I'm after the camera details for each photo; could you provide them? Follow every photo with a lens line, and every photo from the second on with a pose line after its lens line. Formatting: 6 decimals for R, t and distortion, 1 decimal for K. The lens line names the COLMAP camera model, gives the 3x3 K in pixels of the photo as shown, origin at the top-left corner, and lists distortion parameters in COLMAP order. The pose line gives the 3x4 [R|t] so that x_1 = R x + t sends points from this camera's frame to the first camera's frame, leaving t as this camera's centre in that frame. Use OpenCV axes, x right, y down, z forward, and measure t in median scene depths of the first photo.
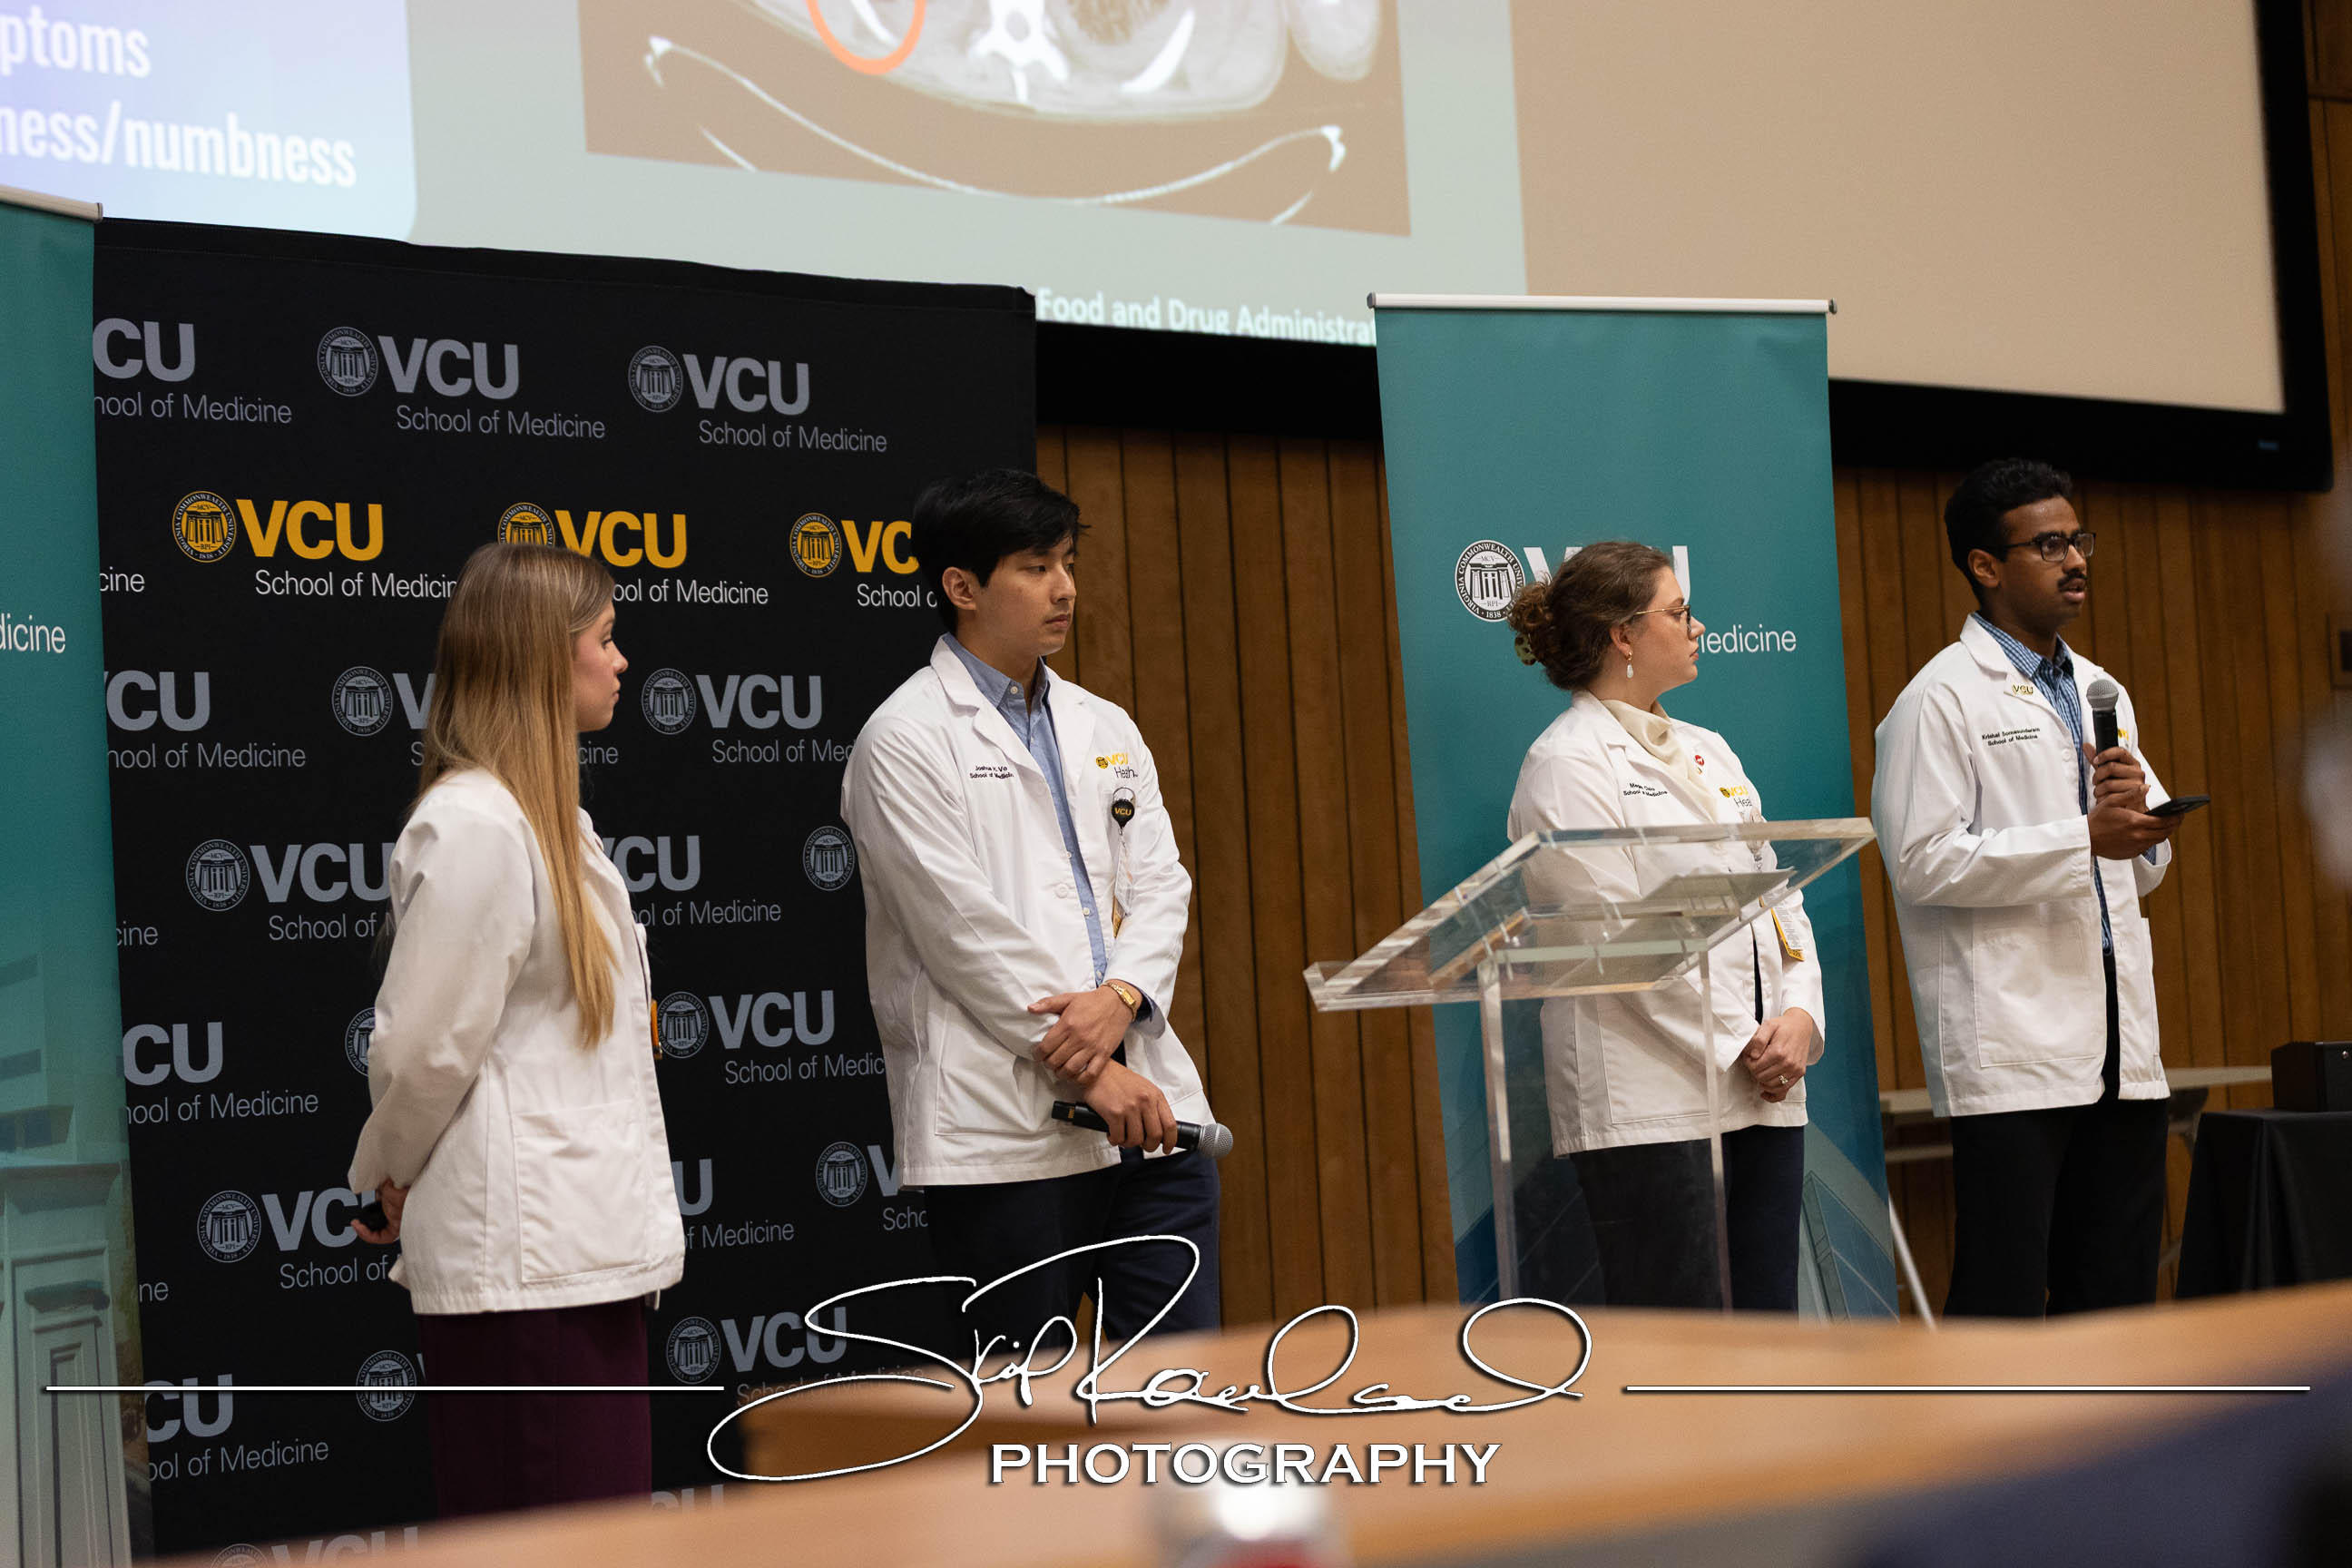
lens RADIAL K [[4758.1, 0, 1176.0], [0, 4758.1, 784.0], [0, 0, 1]] dist [0.017275, 0.256786]
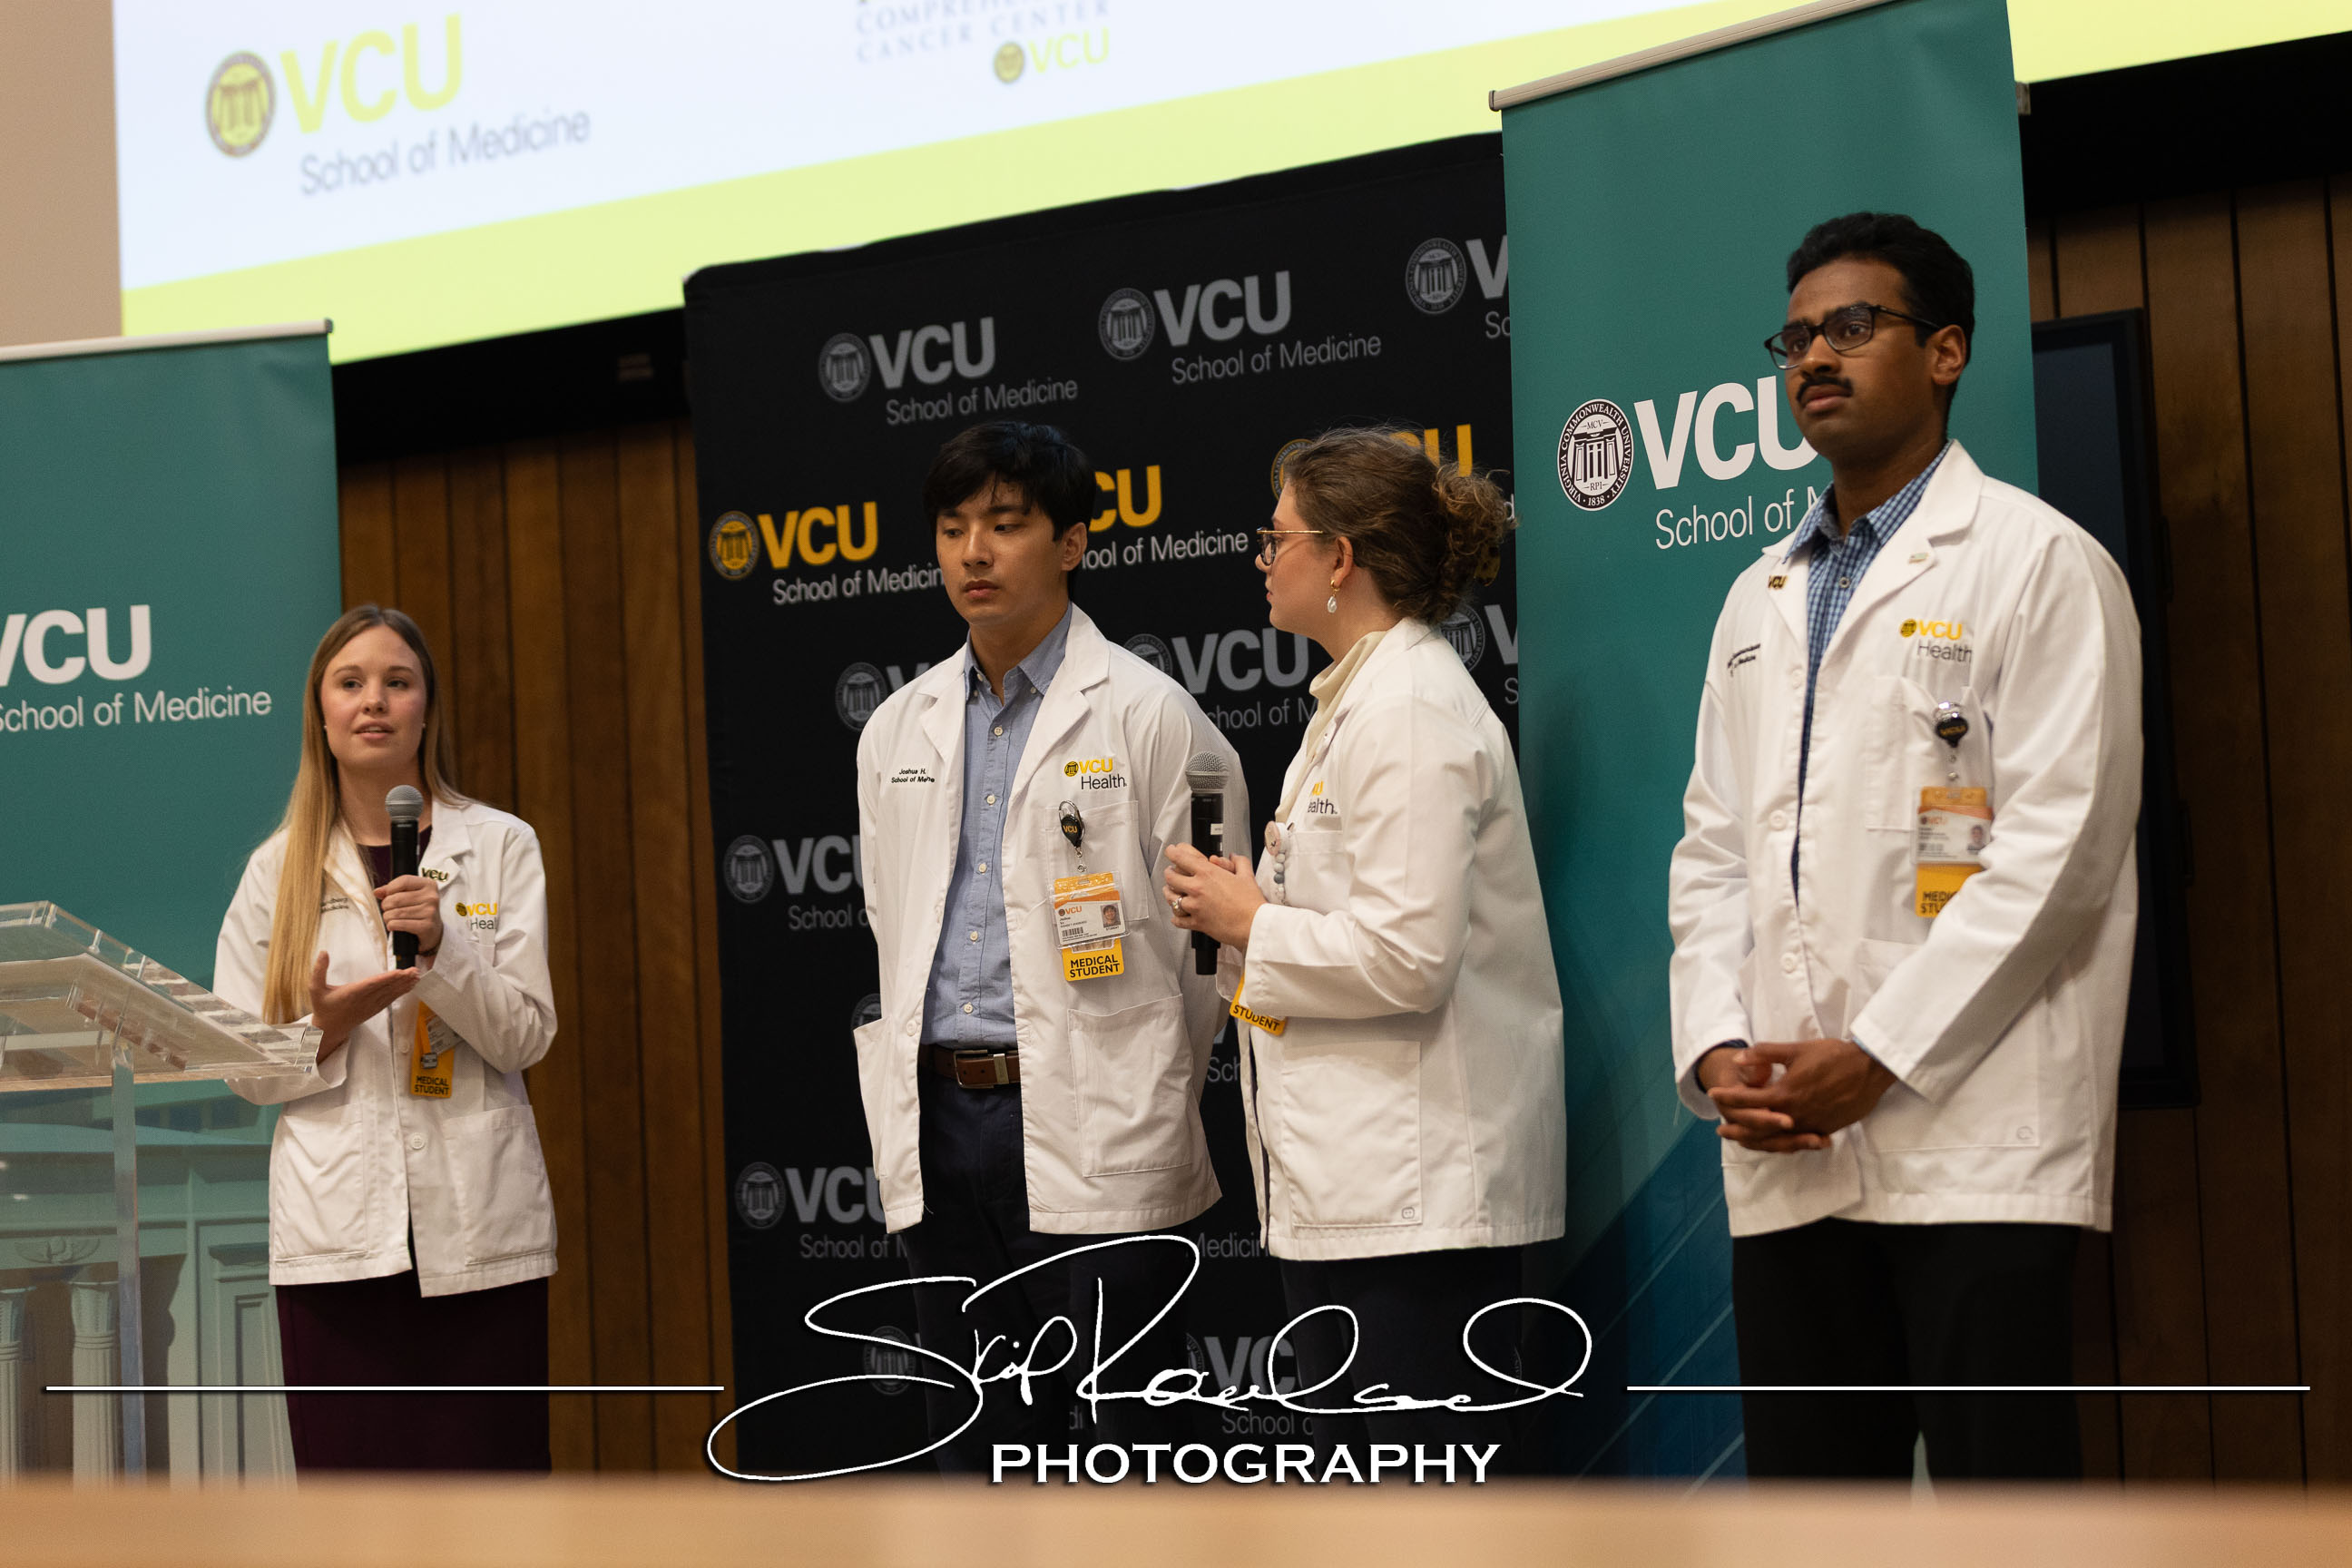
lens RADIAL K [[5065.3, 0, 1176.0], [0, 5065.3, 784.0], [0, 0, 1]] dist [0.397032, 0.003116]
pose [[0.166000, 0.003616, -0.986119, 0.858644], [0.083135, 0.996382, 0.017648, -0.010973], [0.982615, -0.084911, 0.165099, 0.811286]]
